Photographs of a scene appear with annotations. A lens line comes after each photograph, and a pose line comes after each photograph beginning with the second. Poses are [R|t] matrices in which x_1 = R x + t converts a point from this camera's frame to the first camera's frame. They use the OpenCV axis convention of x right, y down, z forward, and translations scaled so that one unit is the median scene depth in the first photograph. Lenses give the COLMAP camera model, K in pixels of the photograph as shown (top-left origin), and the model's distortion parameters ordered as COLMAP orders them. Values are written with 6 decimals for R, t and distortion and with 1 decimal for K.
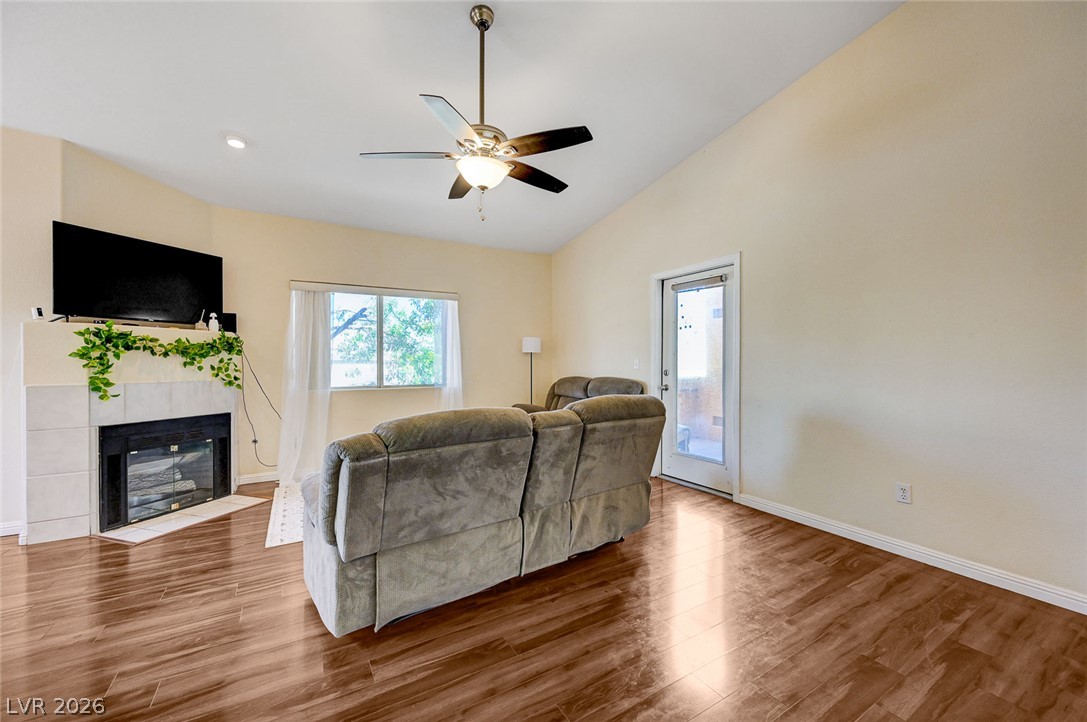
lens RADIAL K [[430.7, 0, 549.2], [0, 430.7, 362.6], [0, 0, 1]] dist [-0.001349, 0.000230]
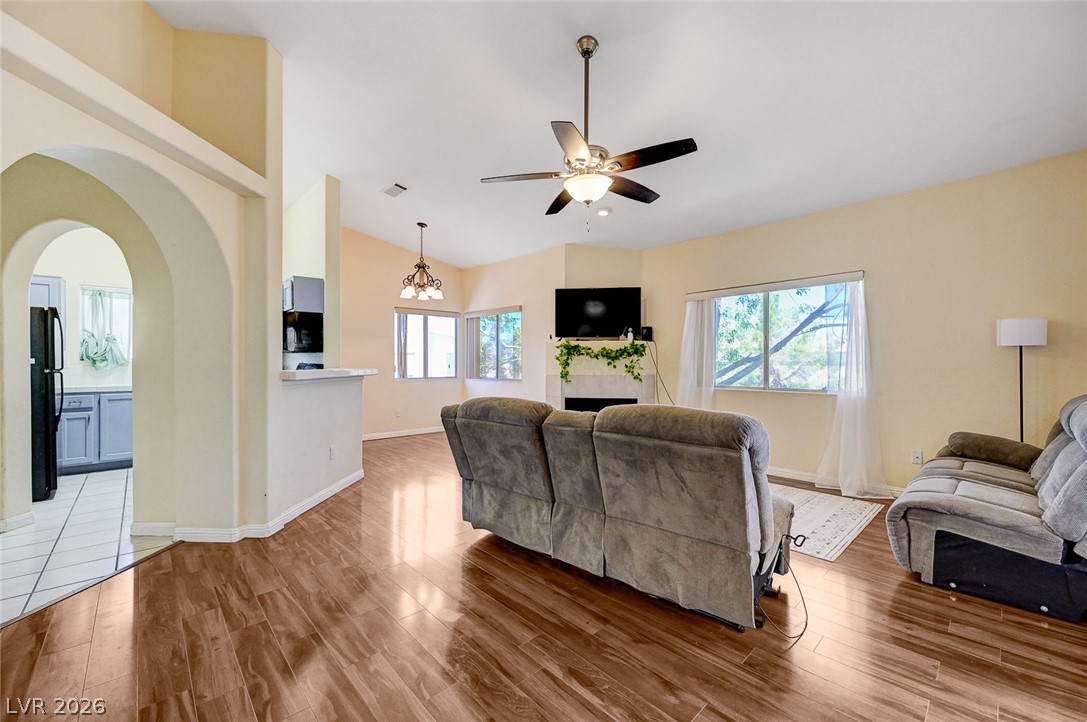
lens RADIAL K [[430.7, 0, 545.0], [0, 430.7, 363.9], [0, 0, 1]] dist [-0.001349, 0.000230]
pose [[0.207545, 0.002309, -0.978223, 0.587282], [-0.004020, 0.999991, 0.001508, 0.002976], [0.978217, 0.003620, 0.207552, 0.445051]]
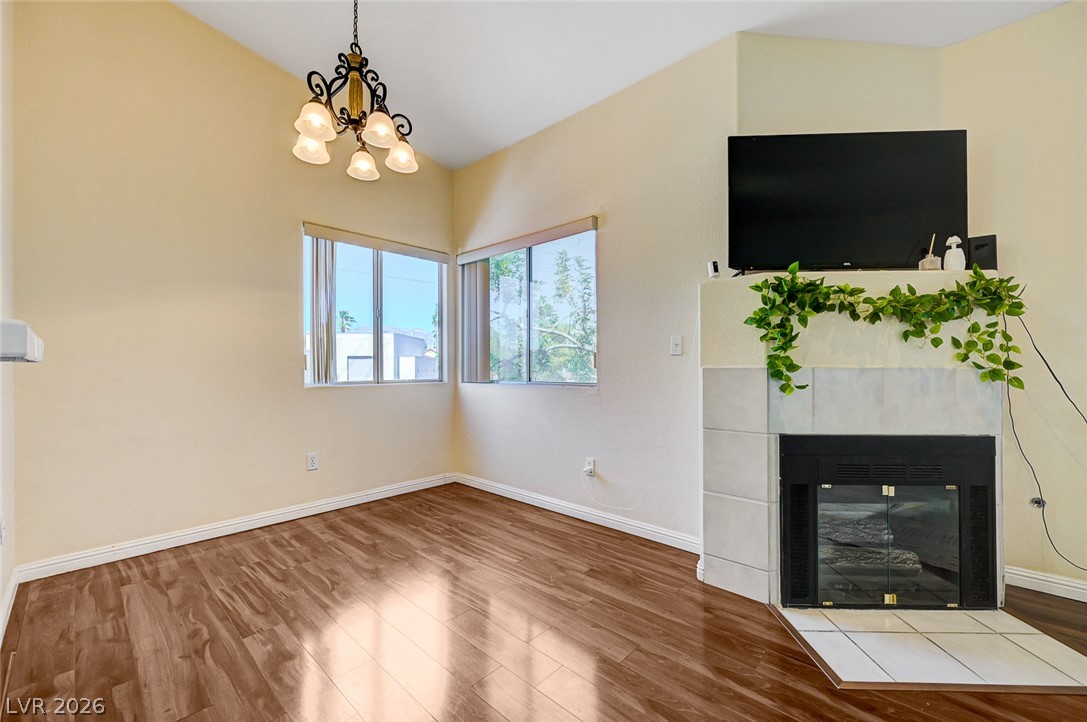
lens RADIAL K [[430.7, 0, 548.7], [0, 430.7, 366.0], [0, 0, 1]] dist [-0.001349, 0.000230]
pose [[0.280640, -0.002757, -0.959809, -0.445133], [0.001000, 0.999996, -0.002580, 0.040924], [0.959813, -0.000235, 0.280641, 0.413435]]
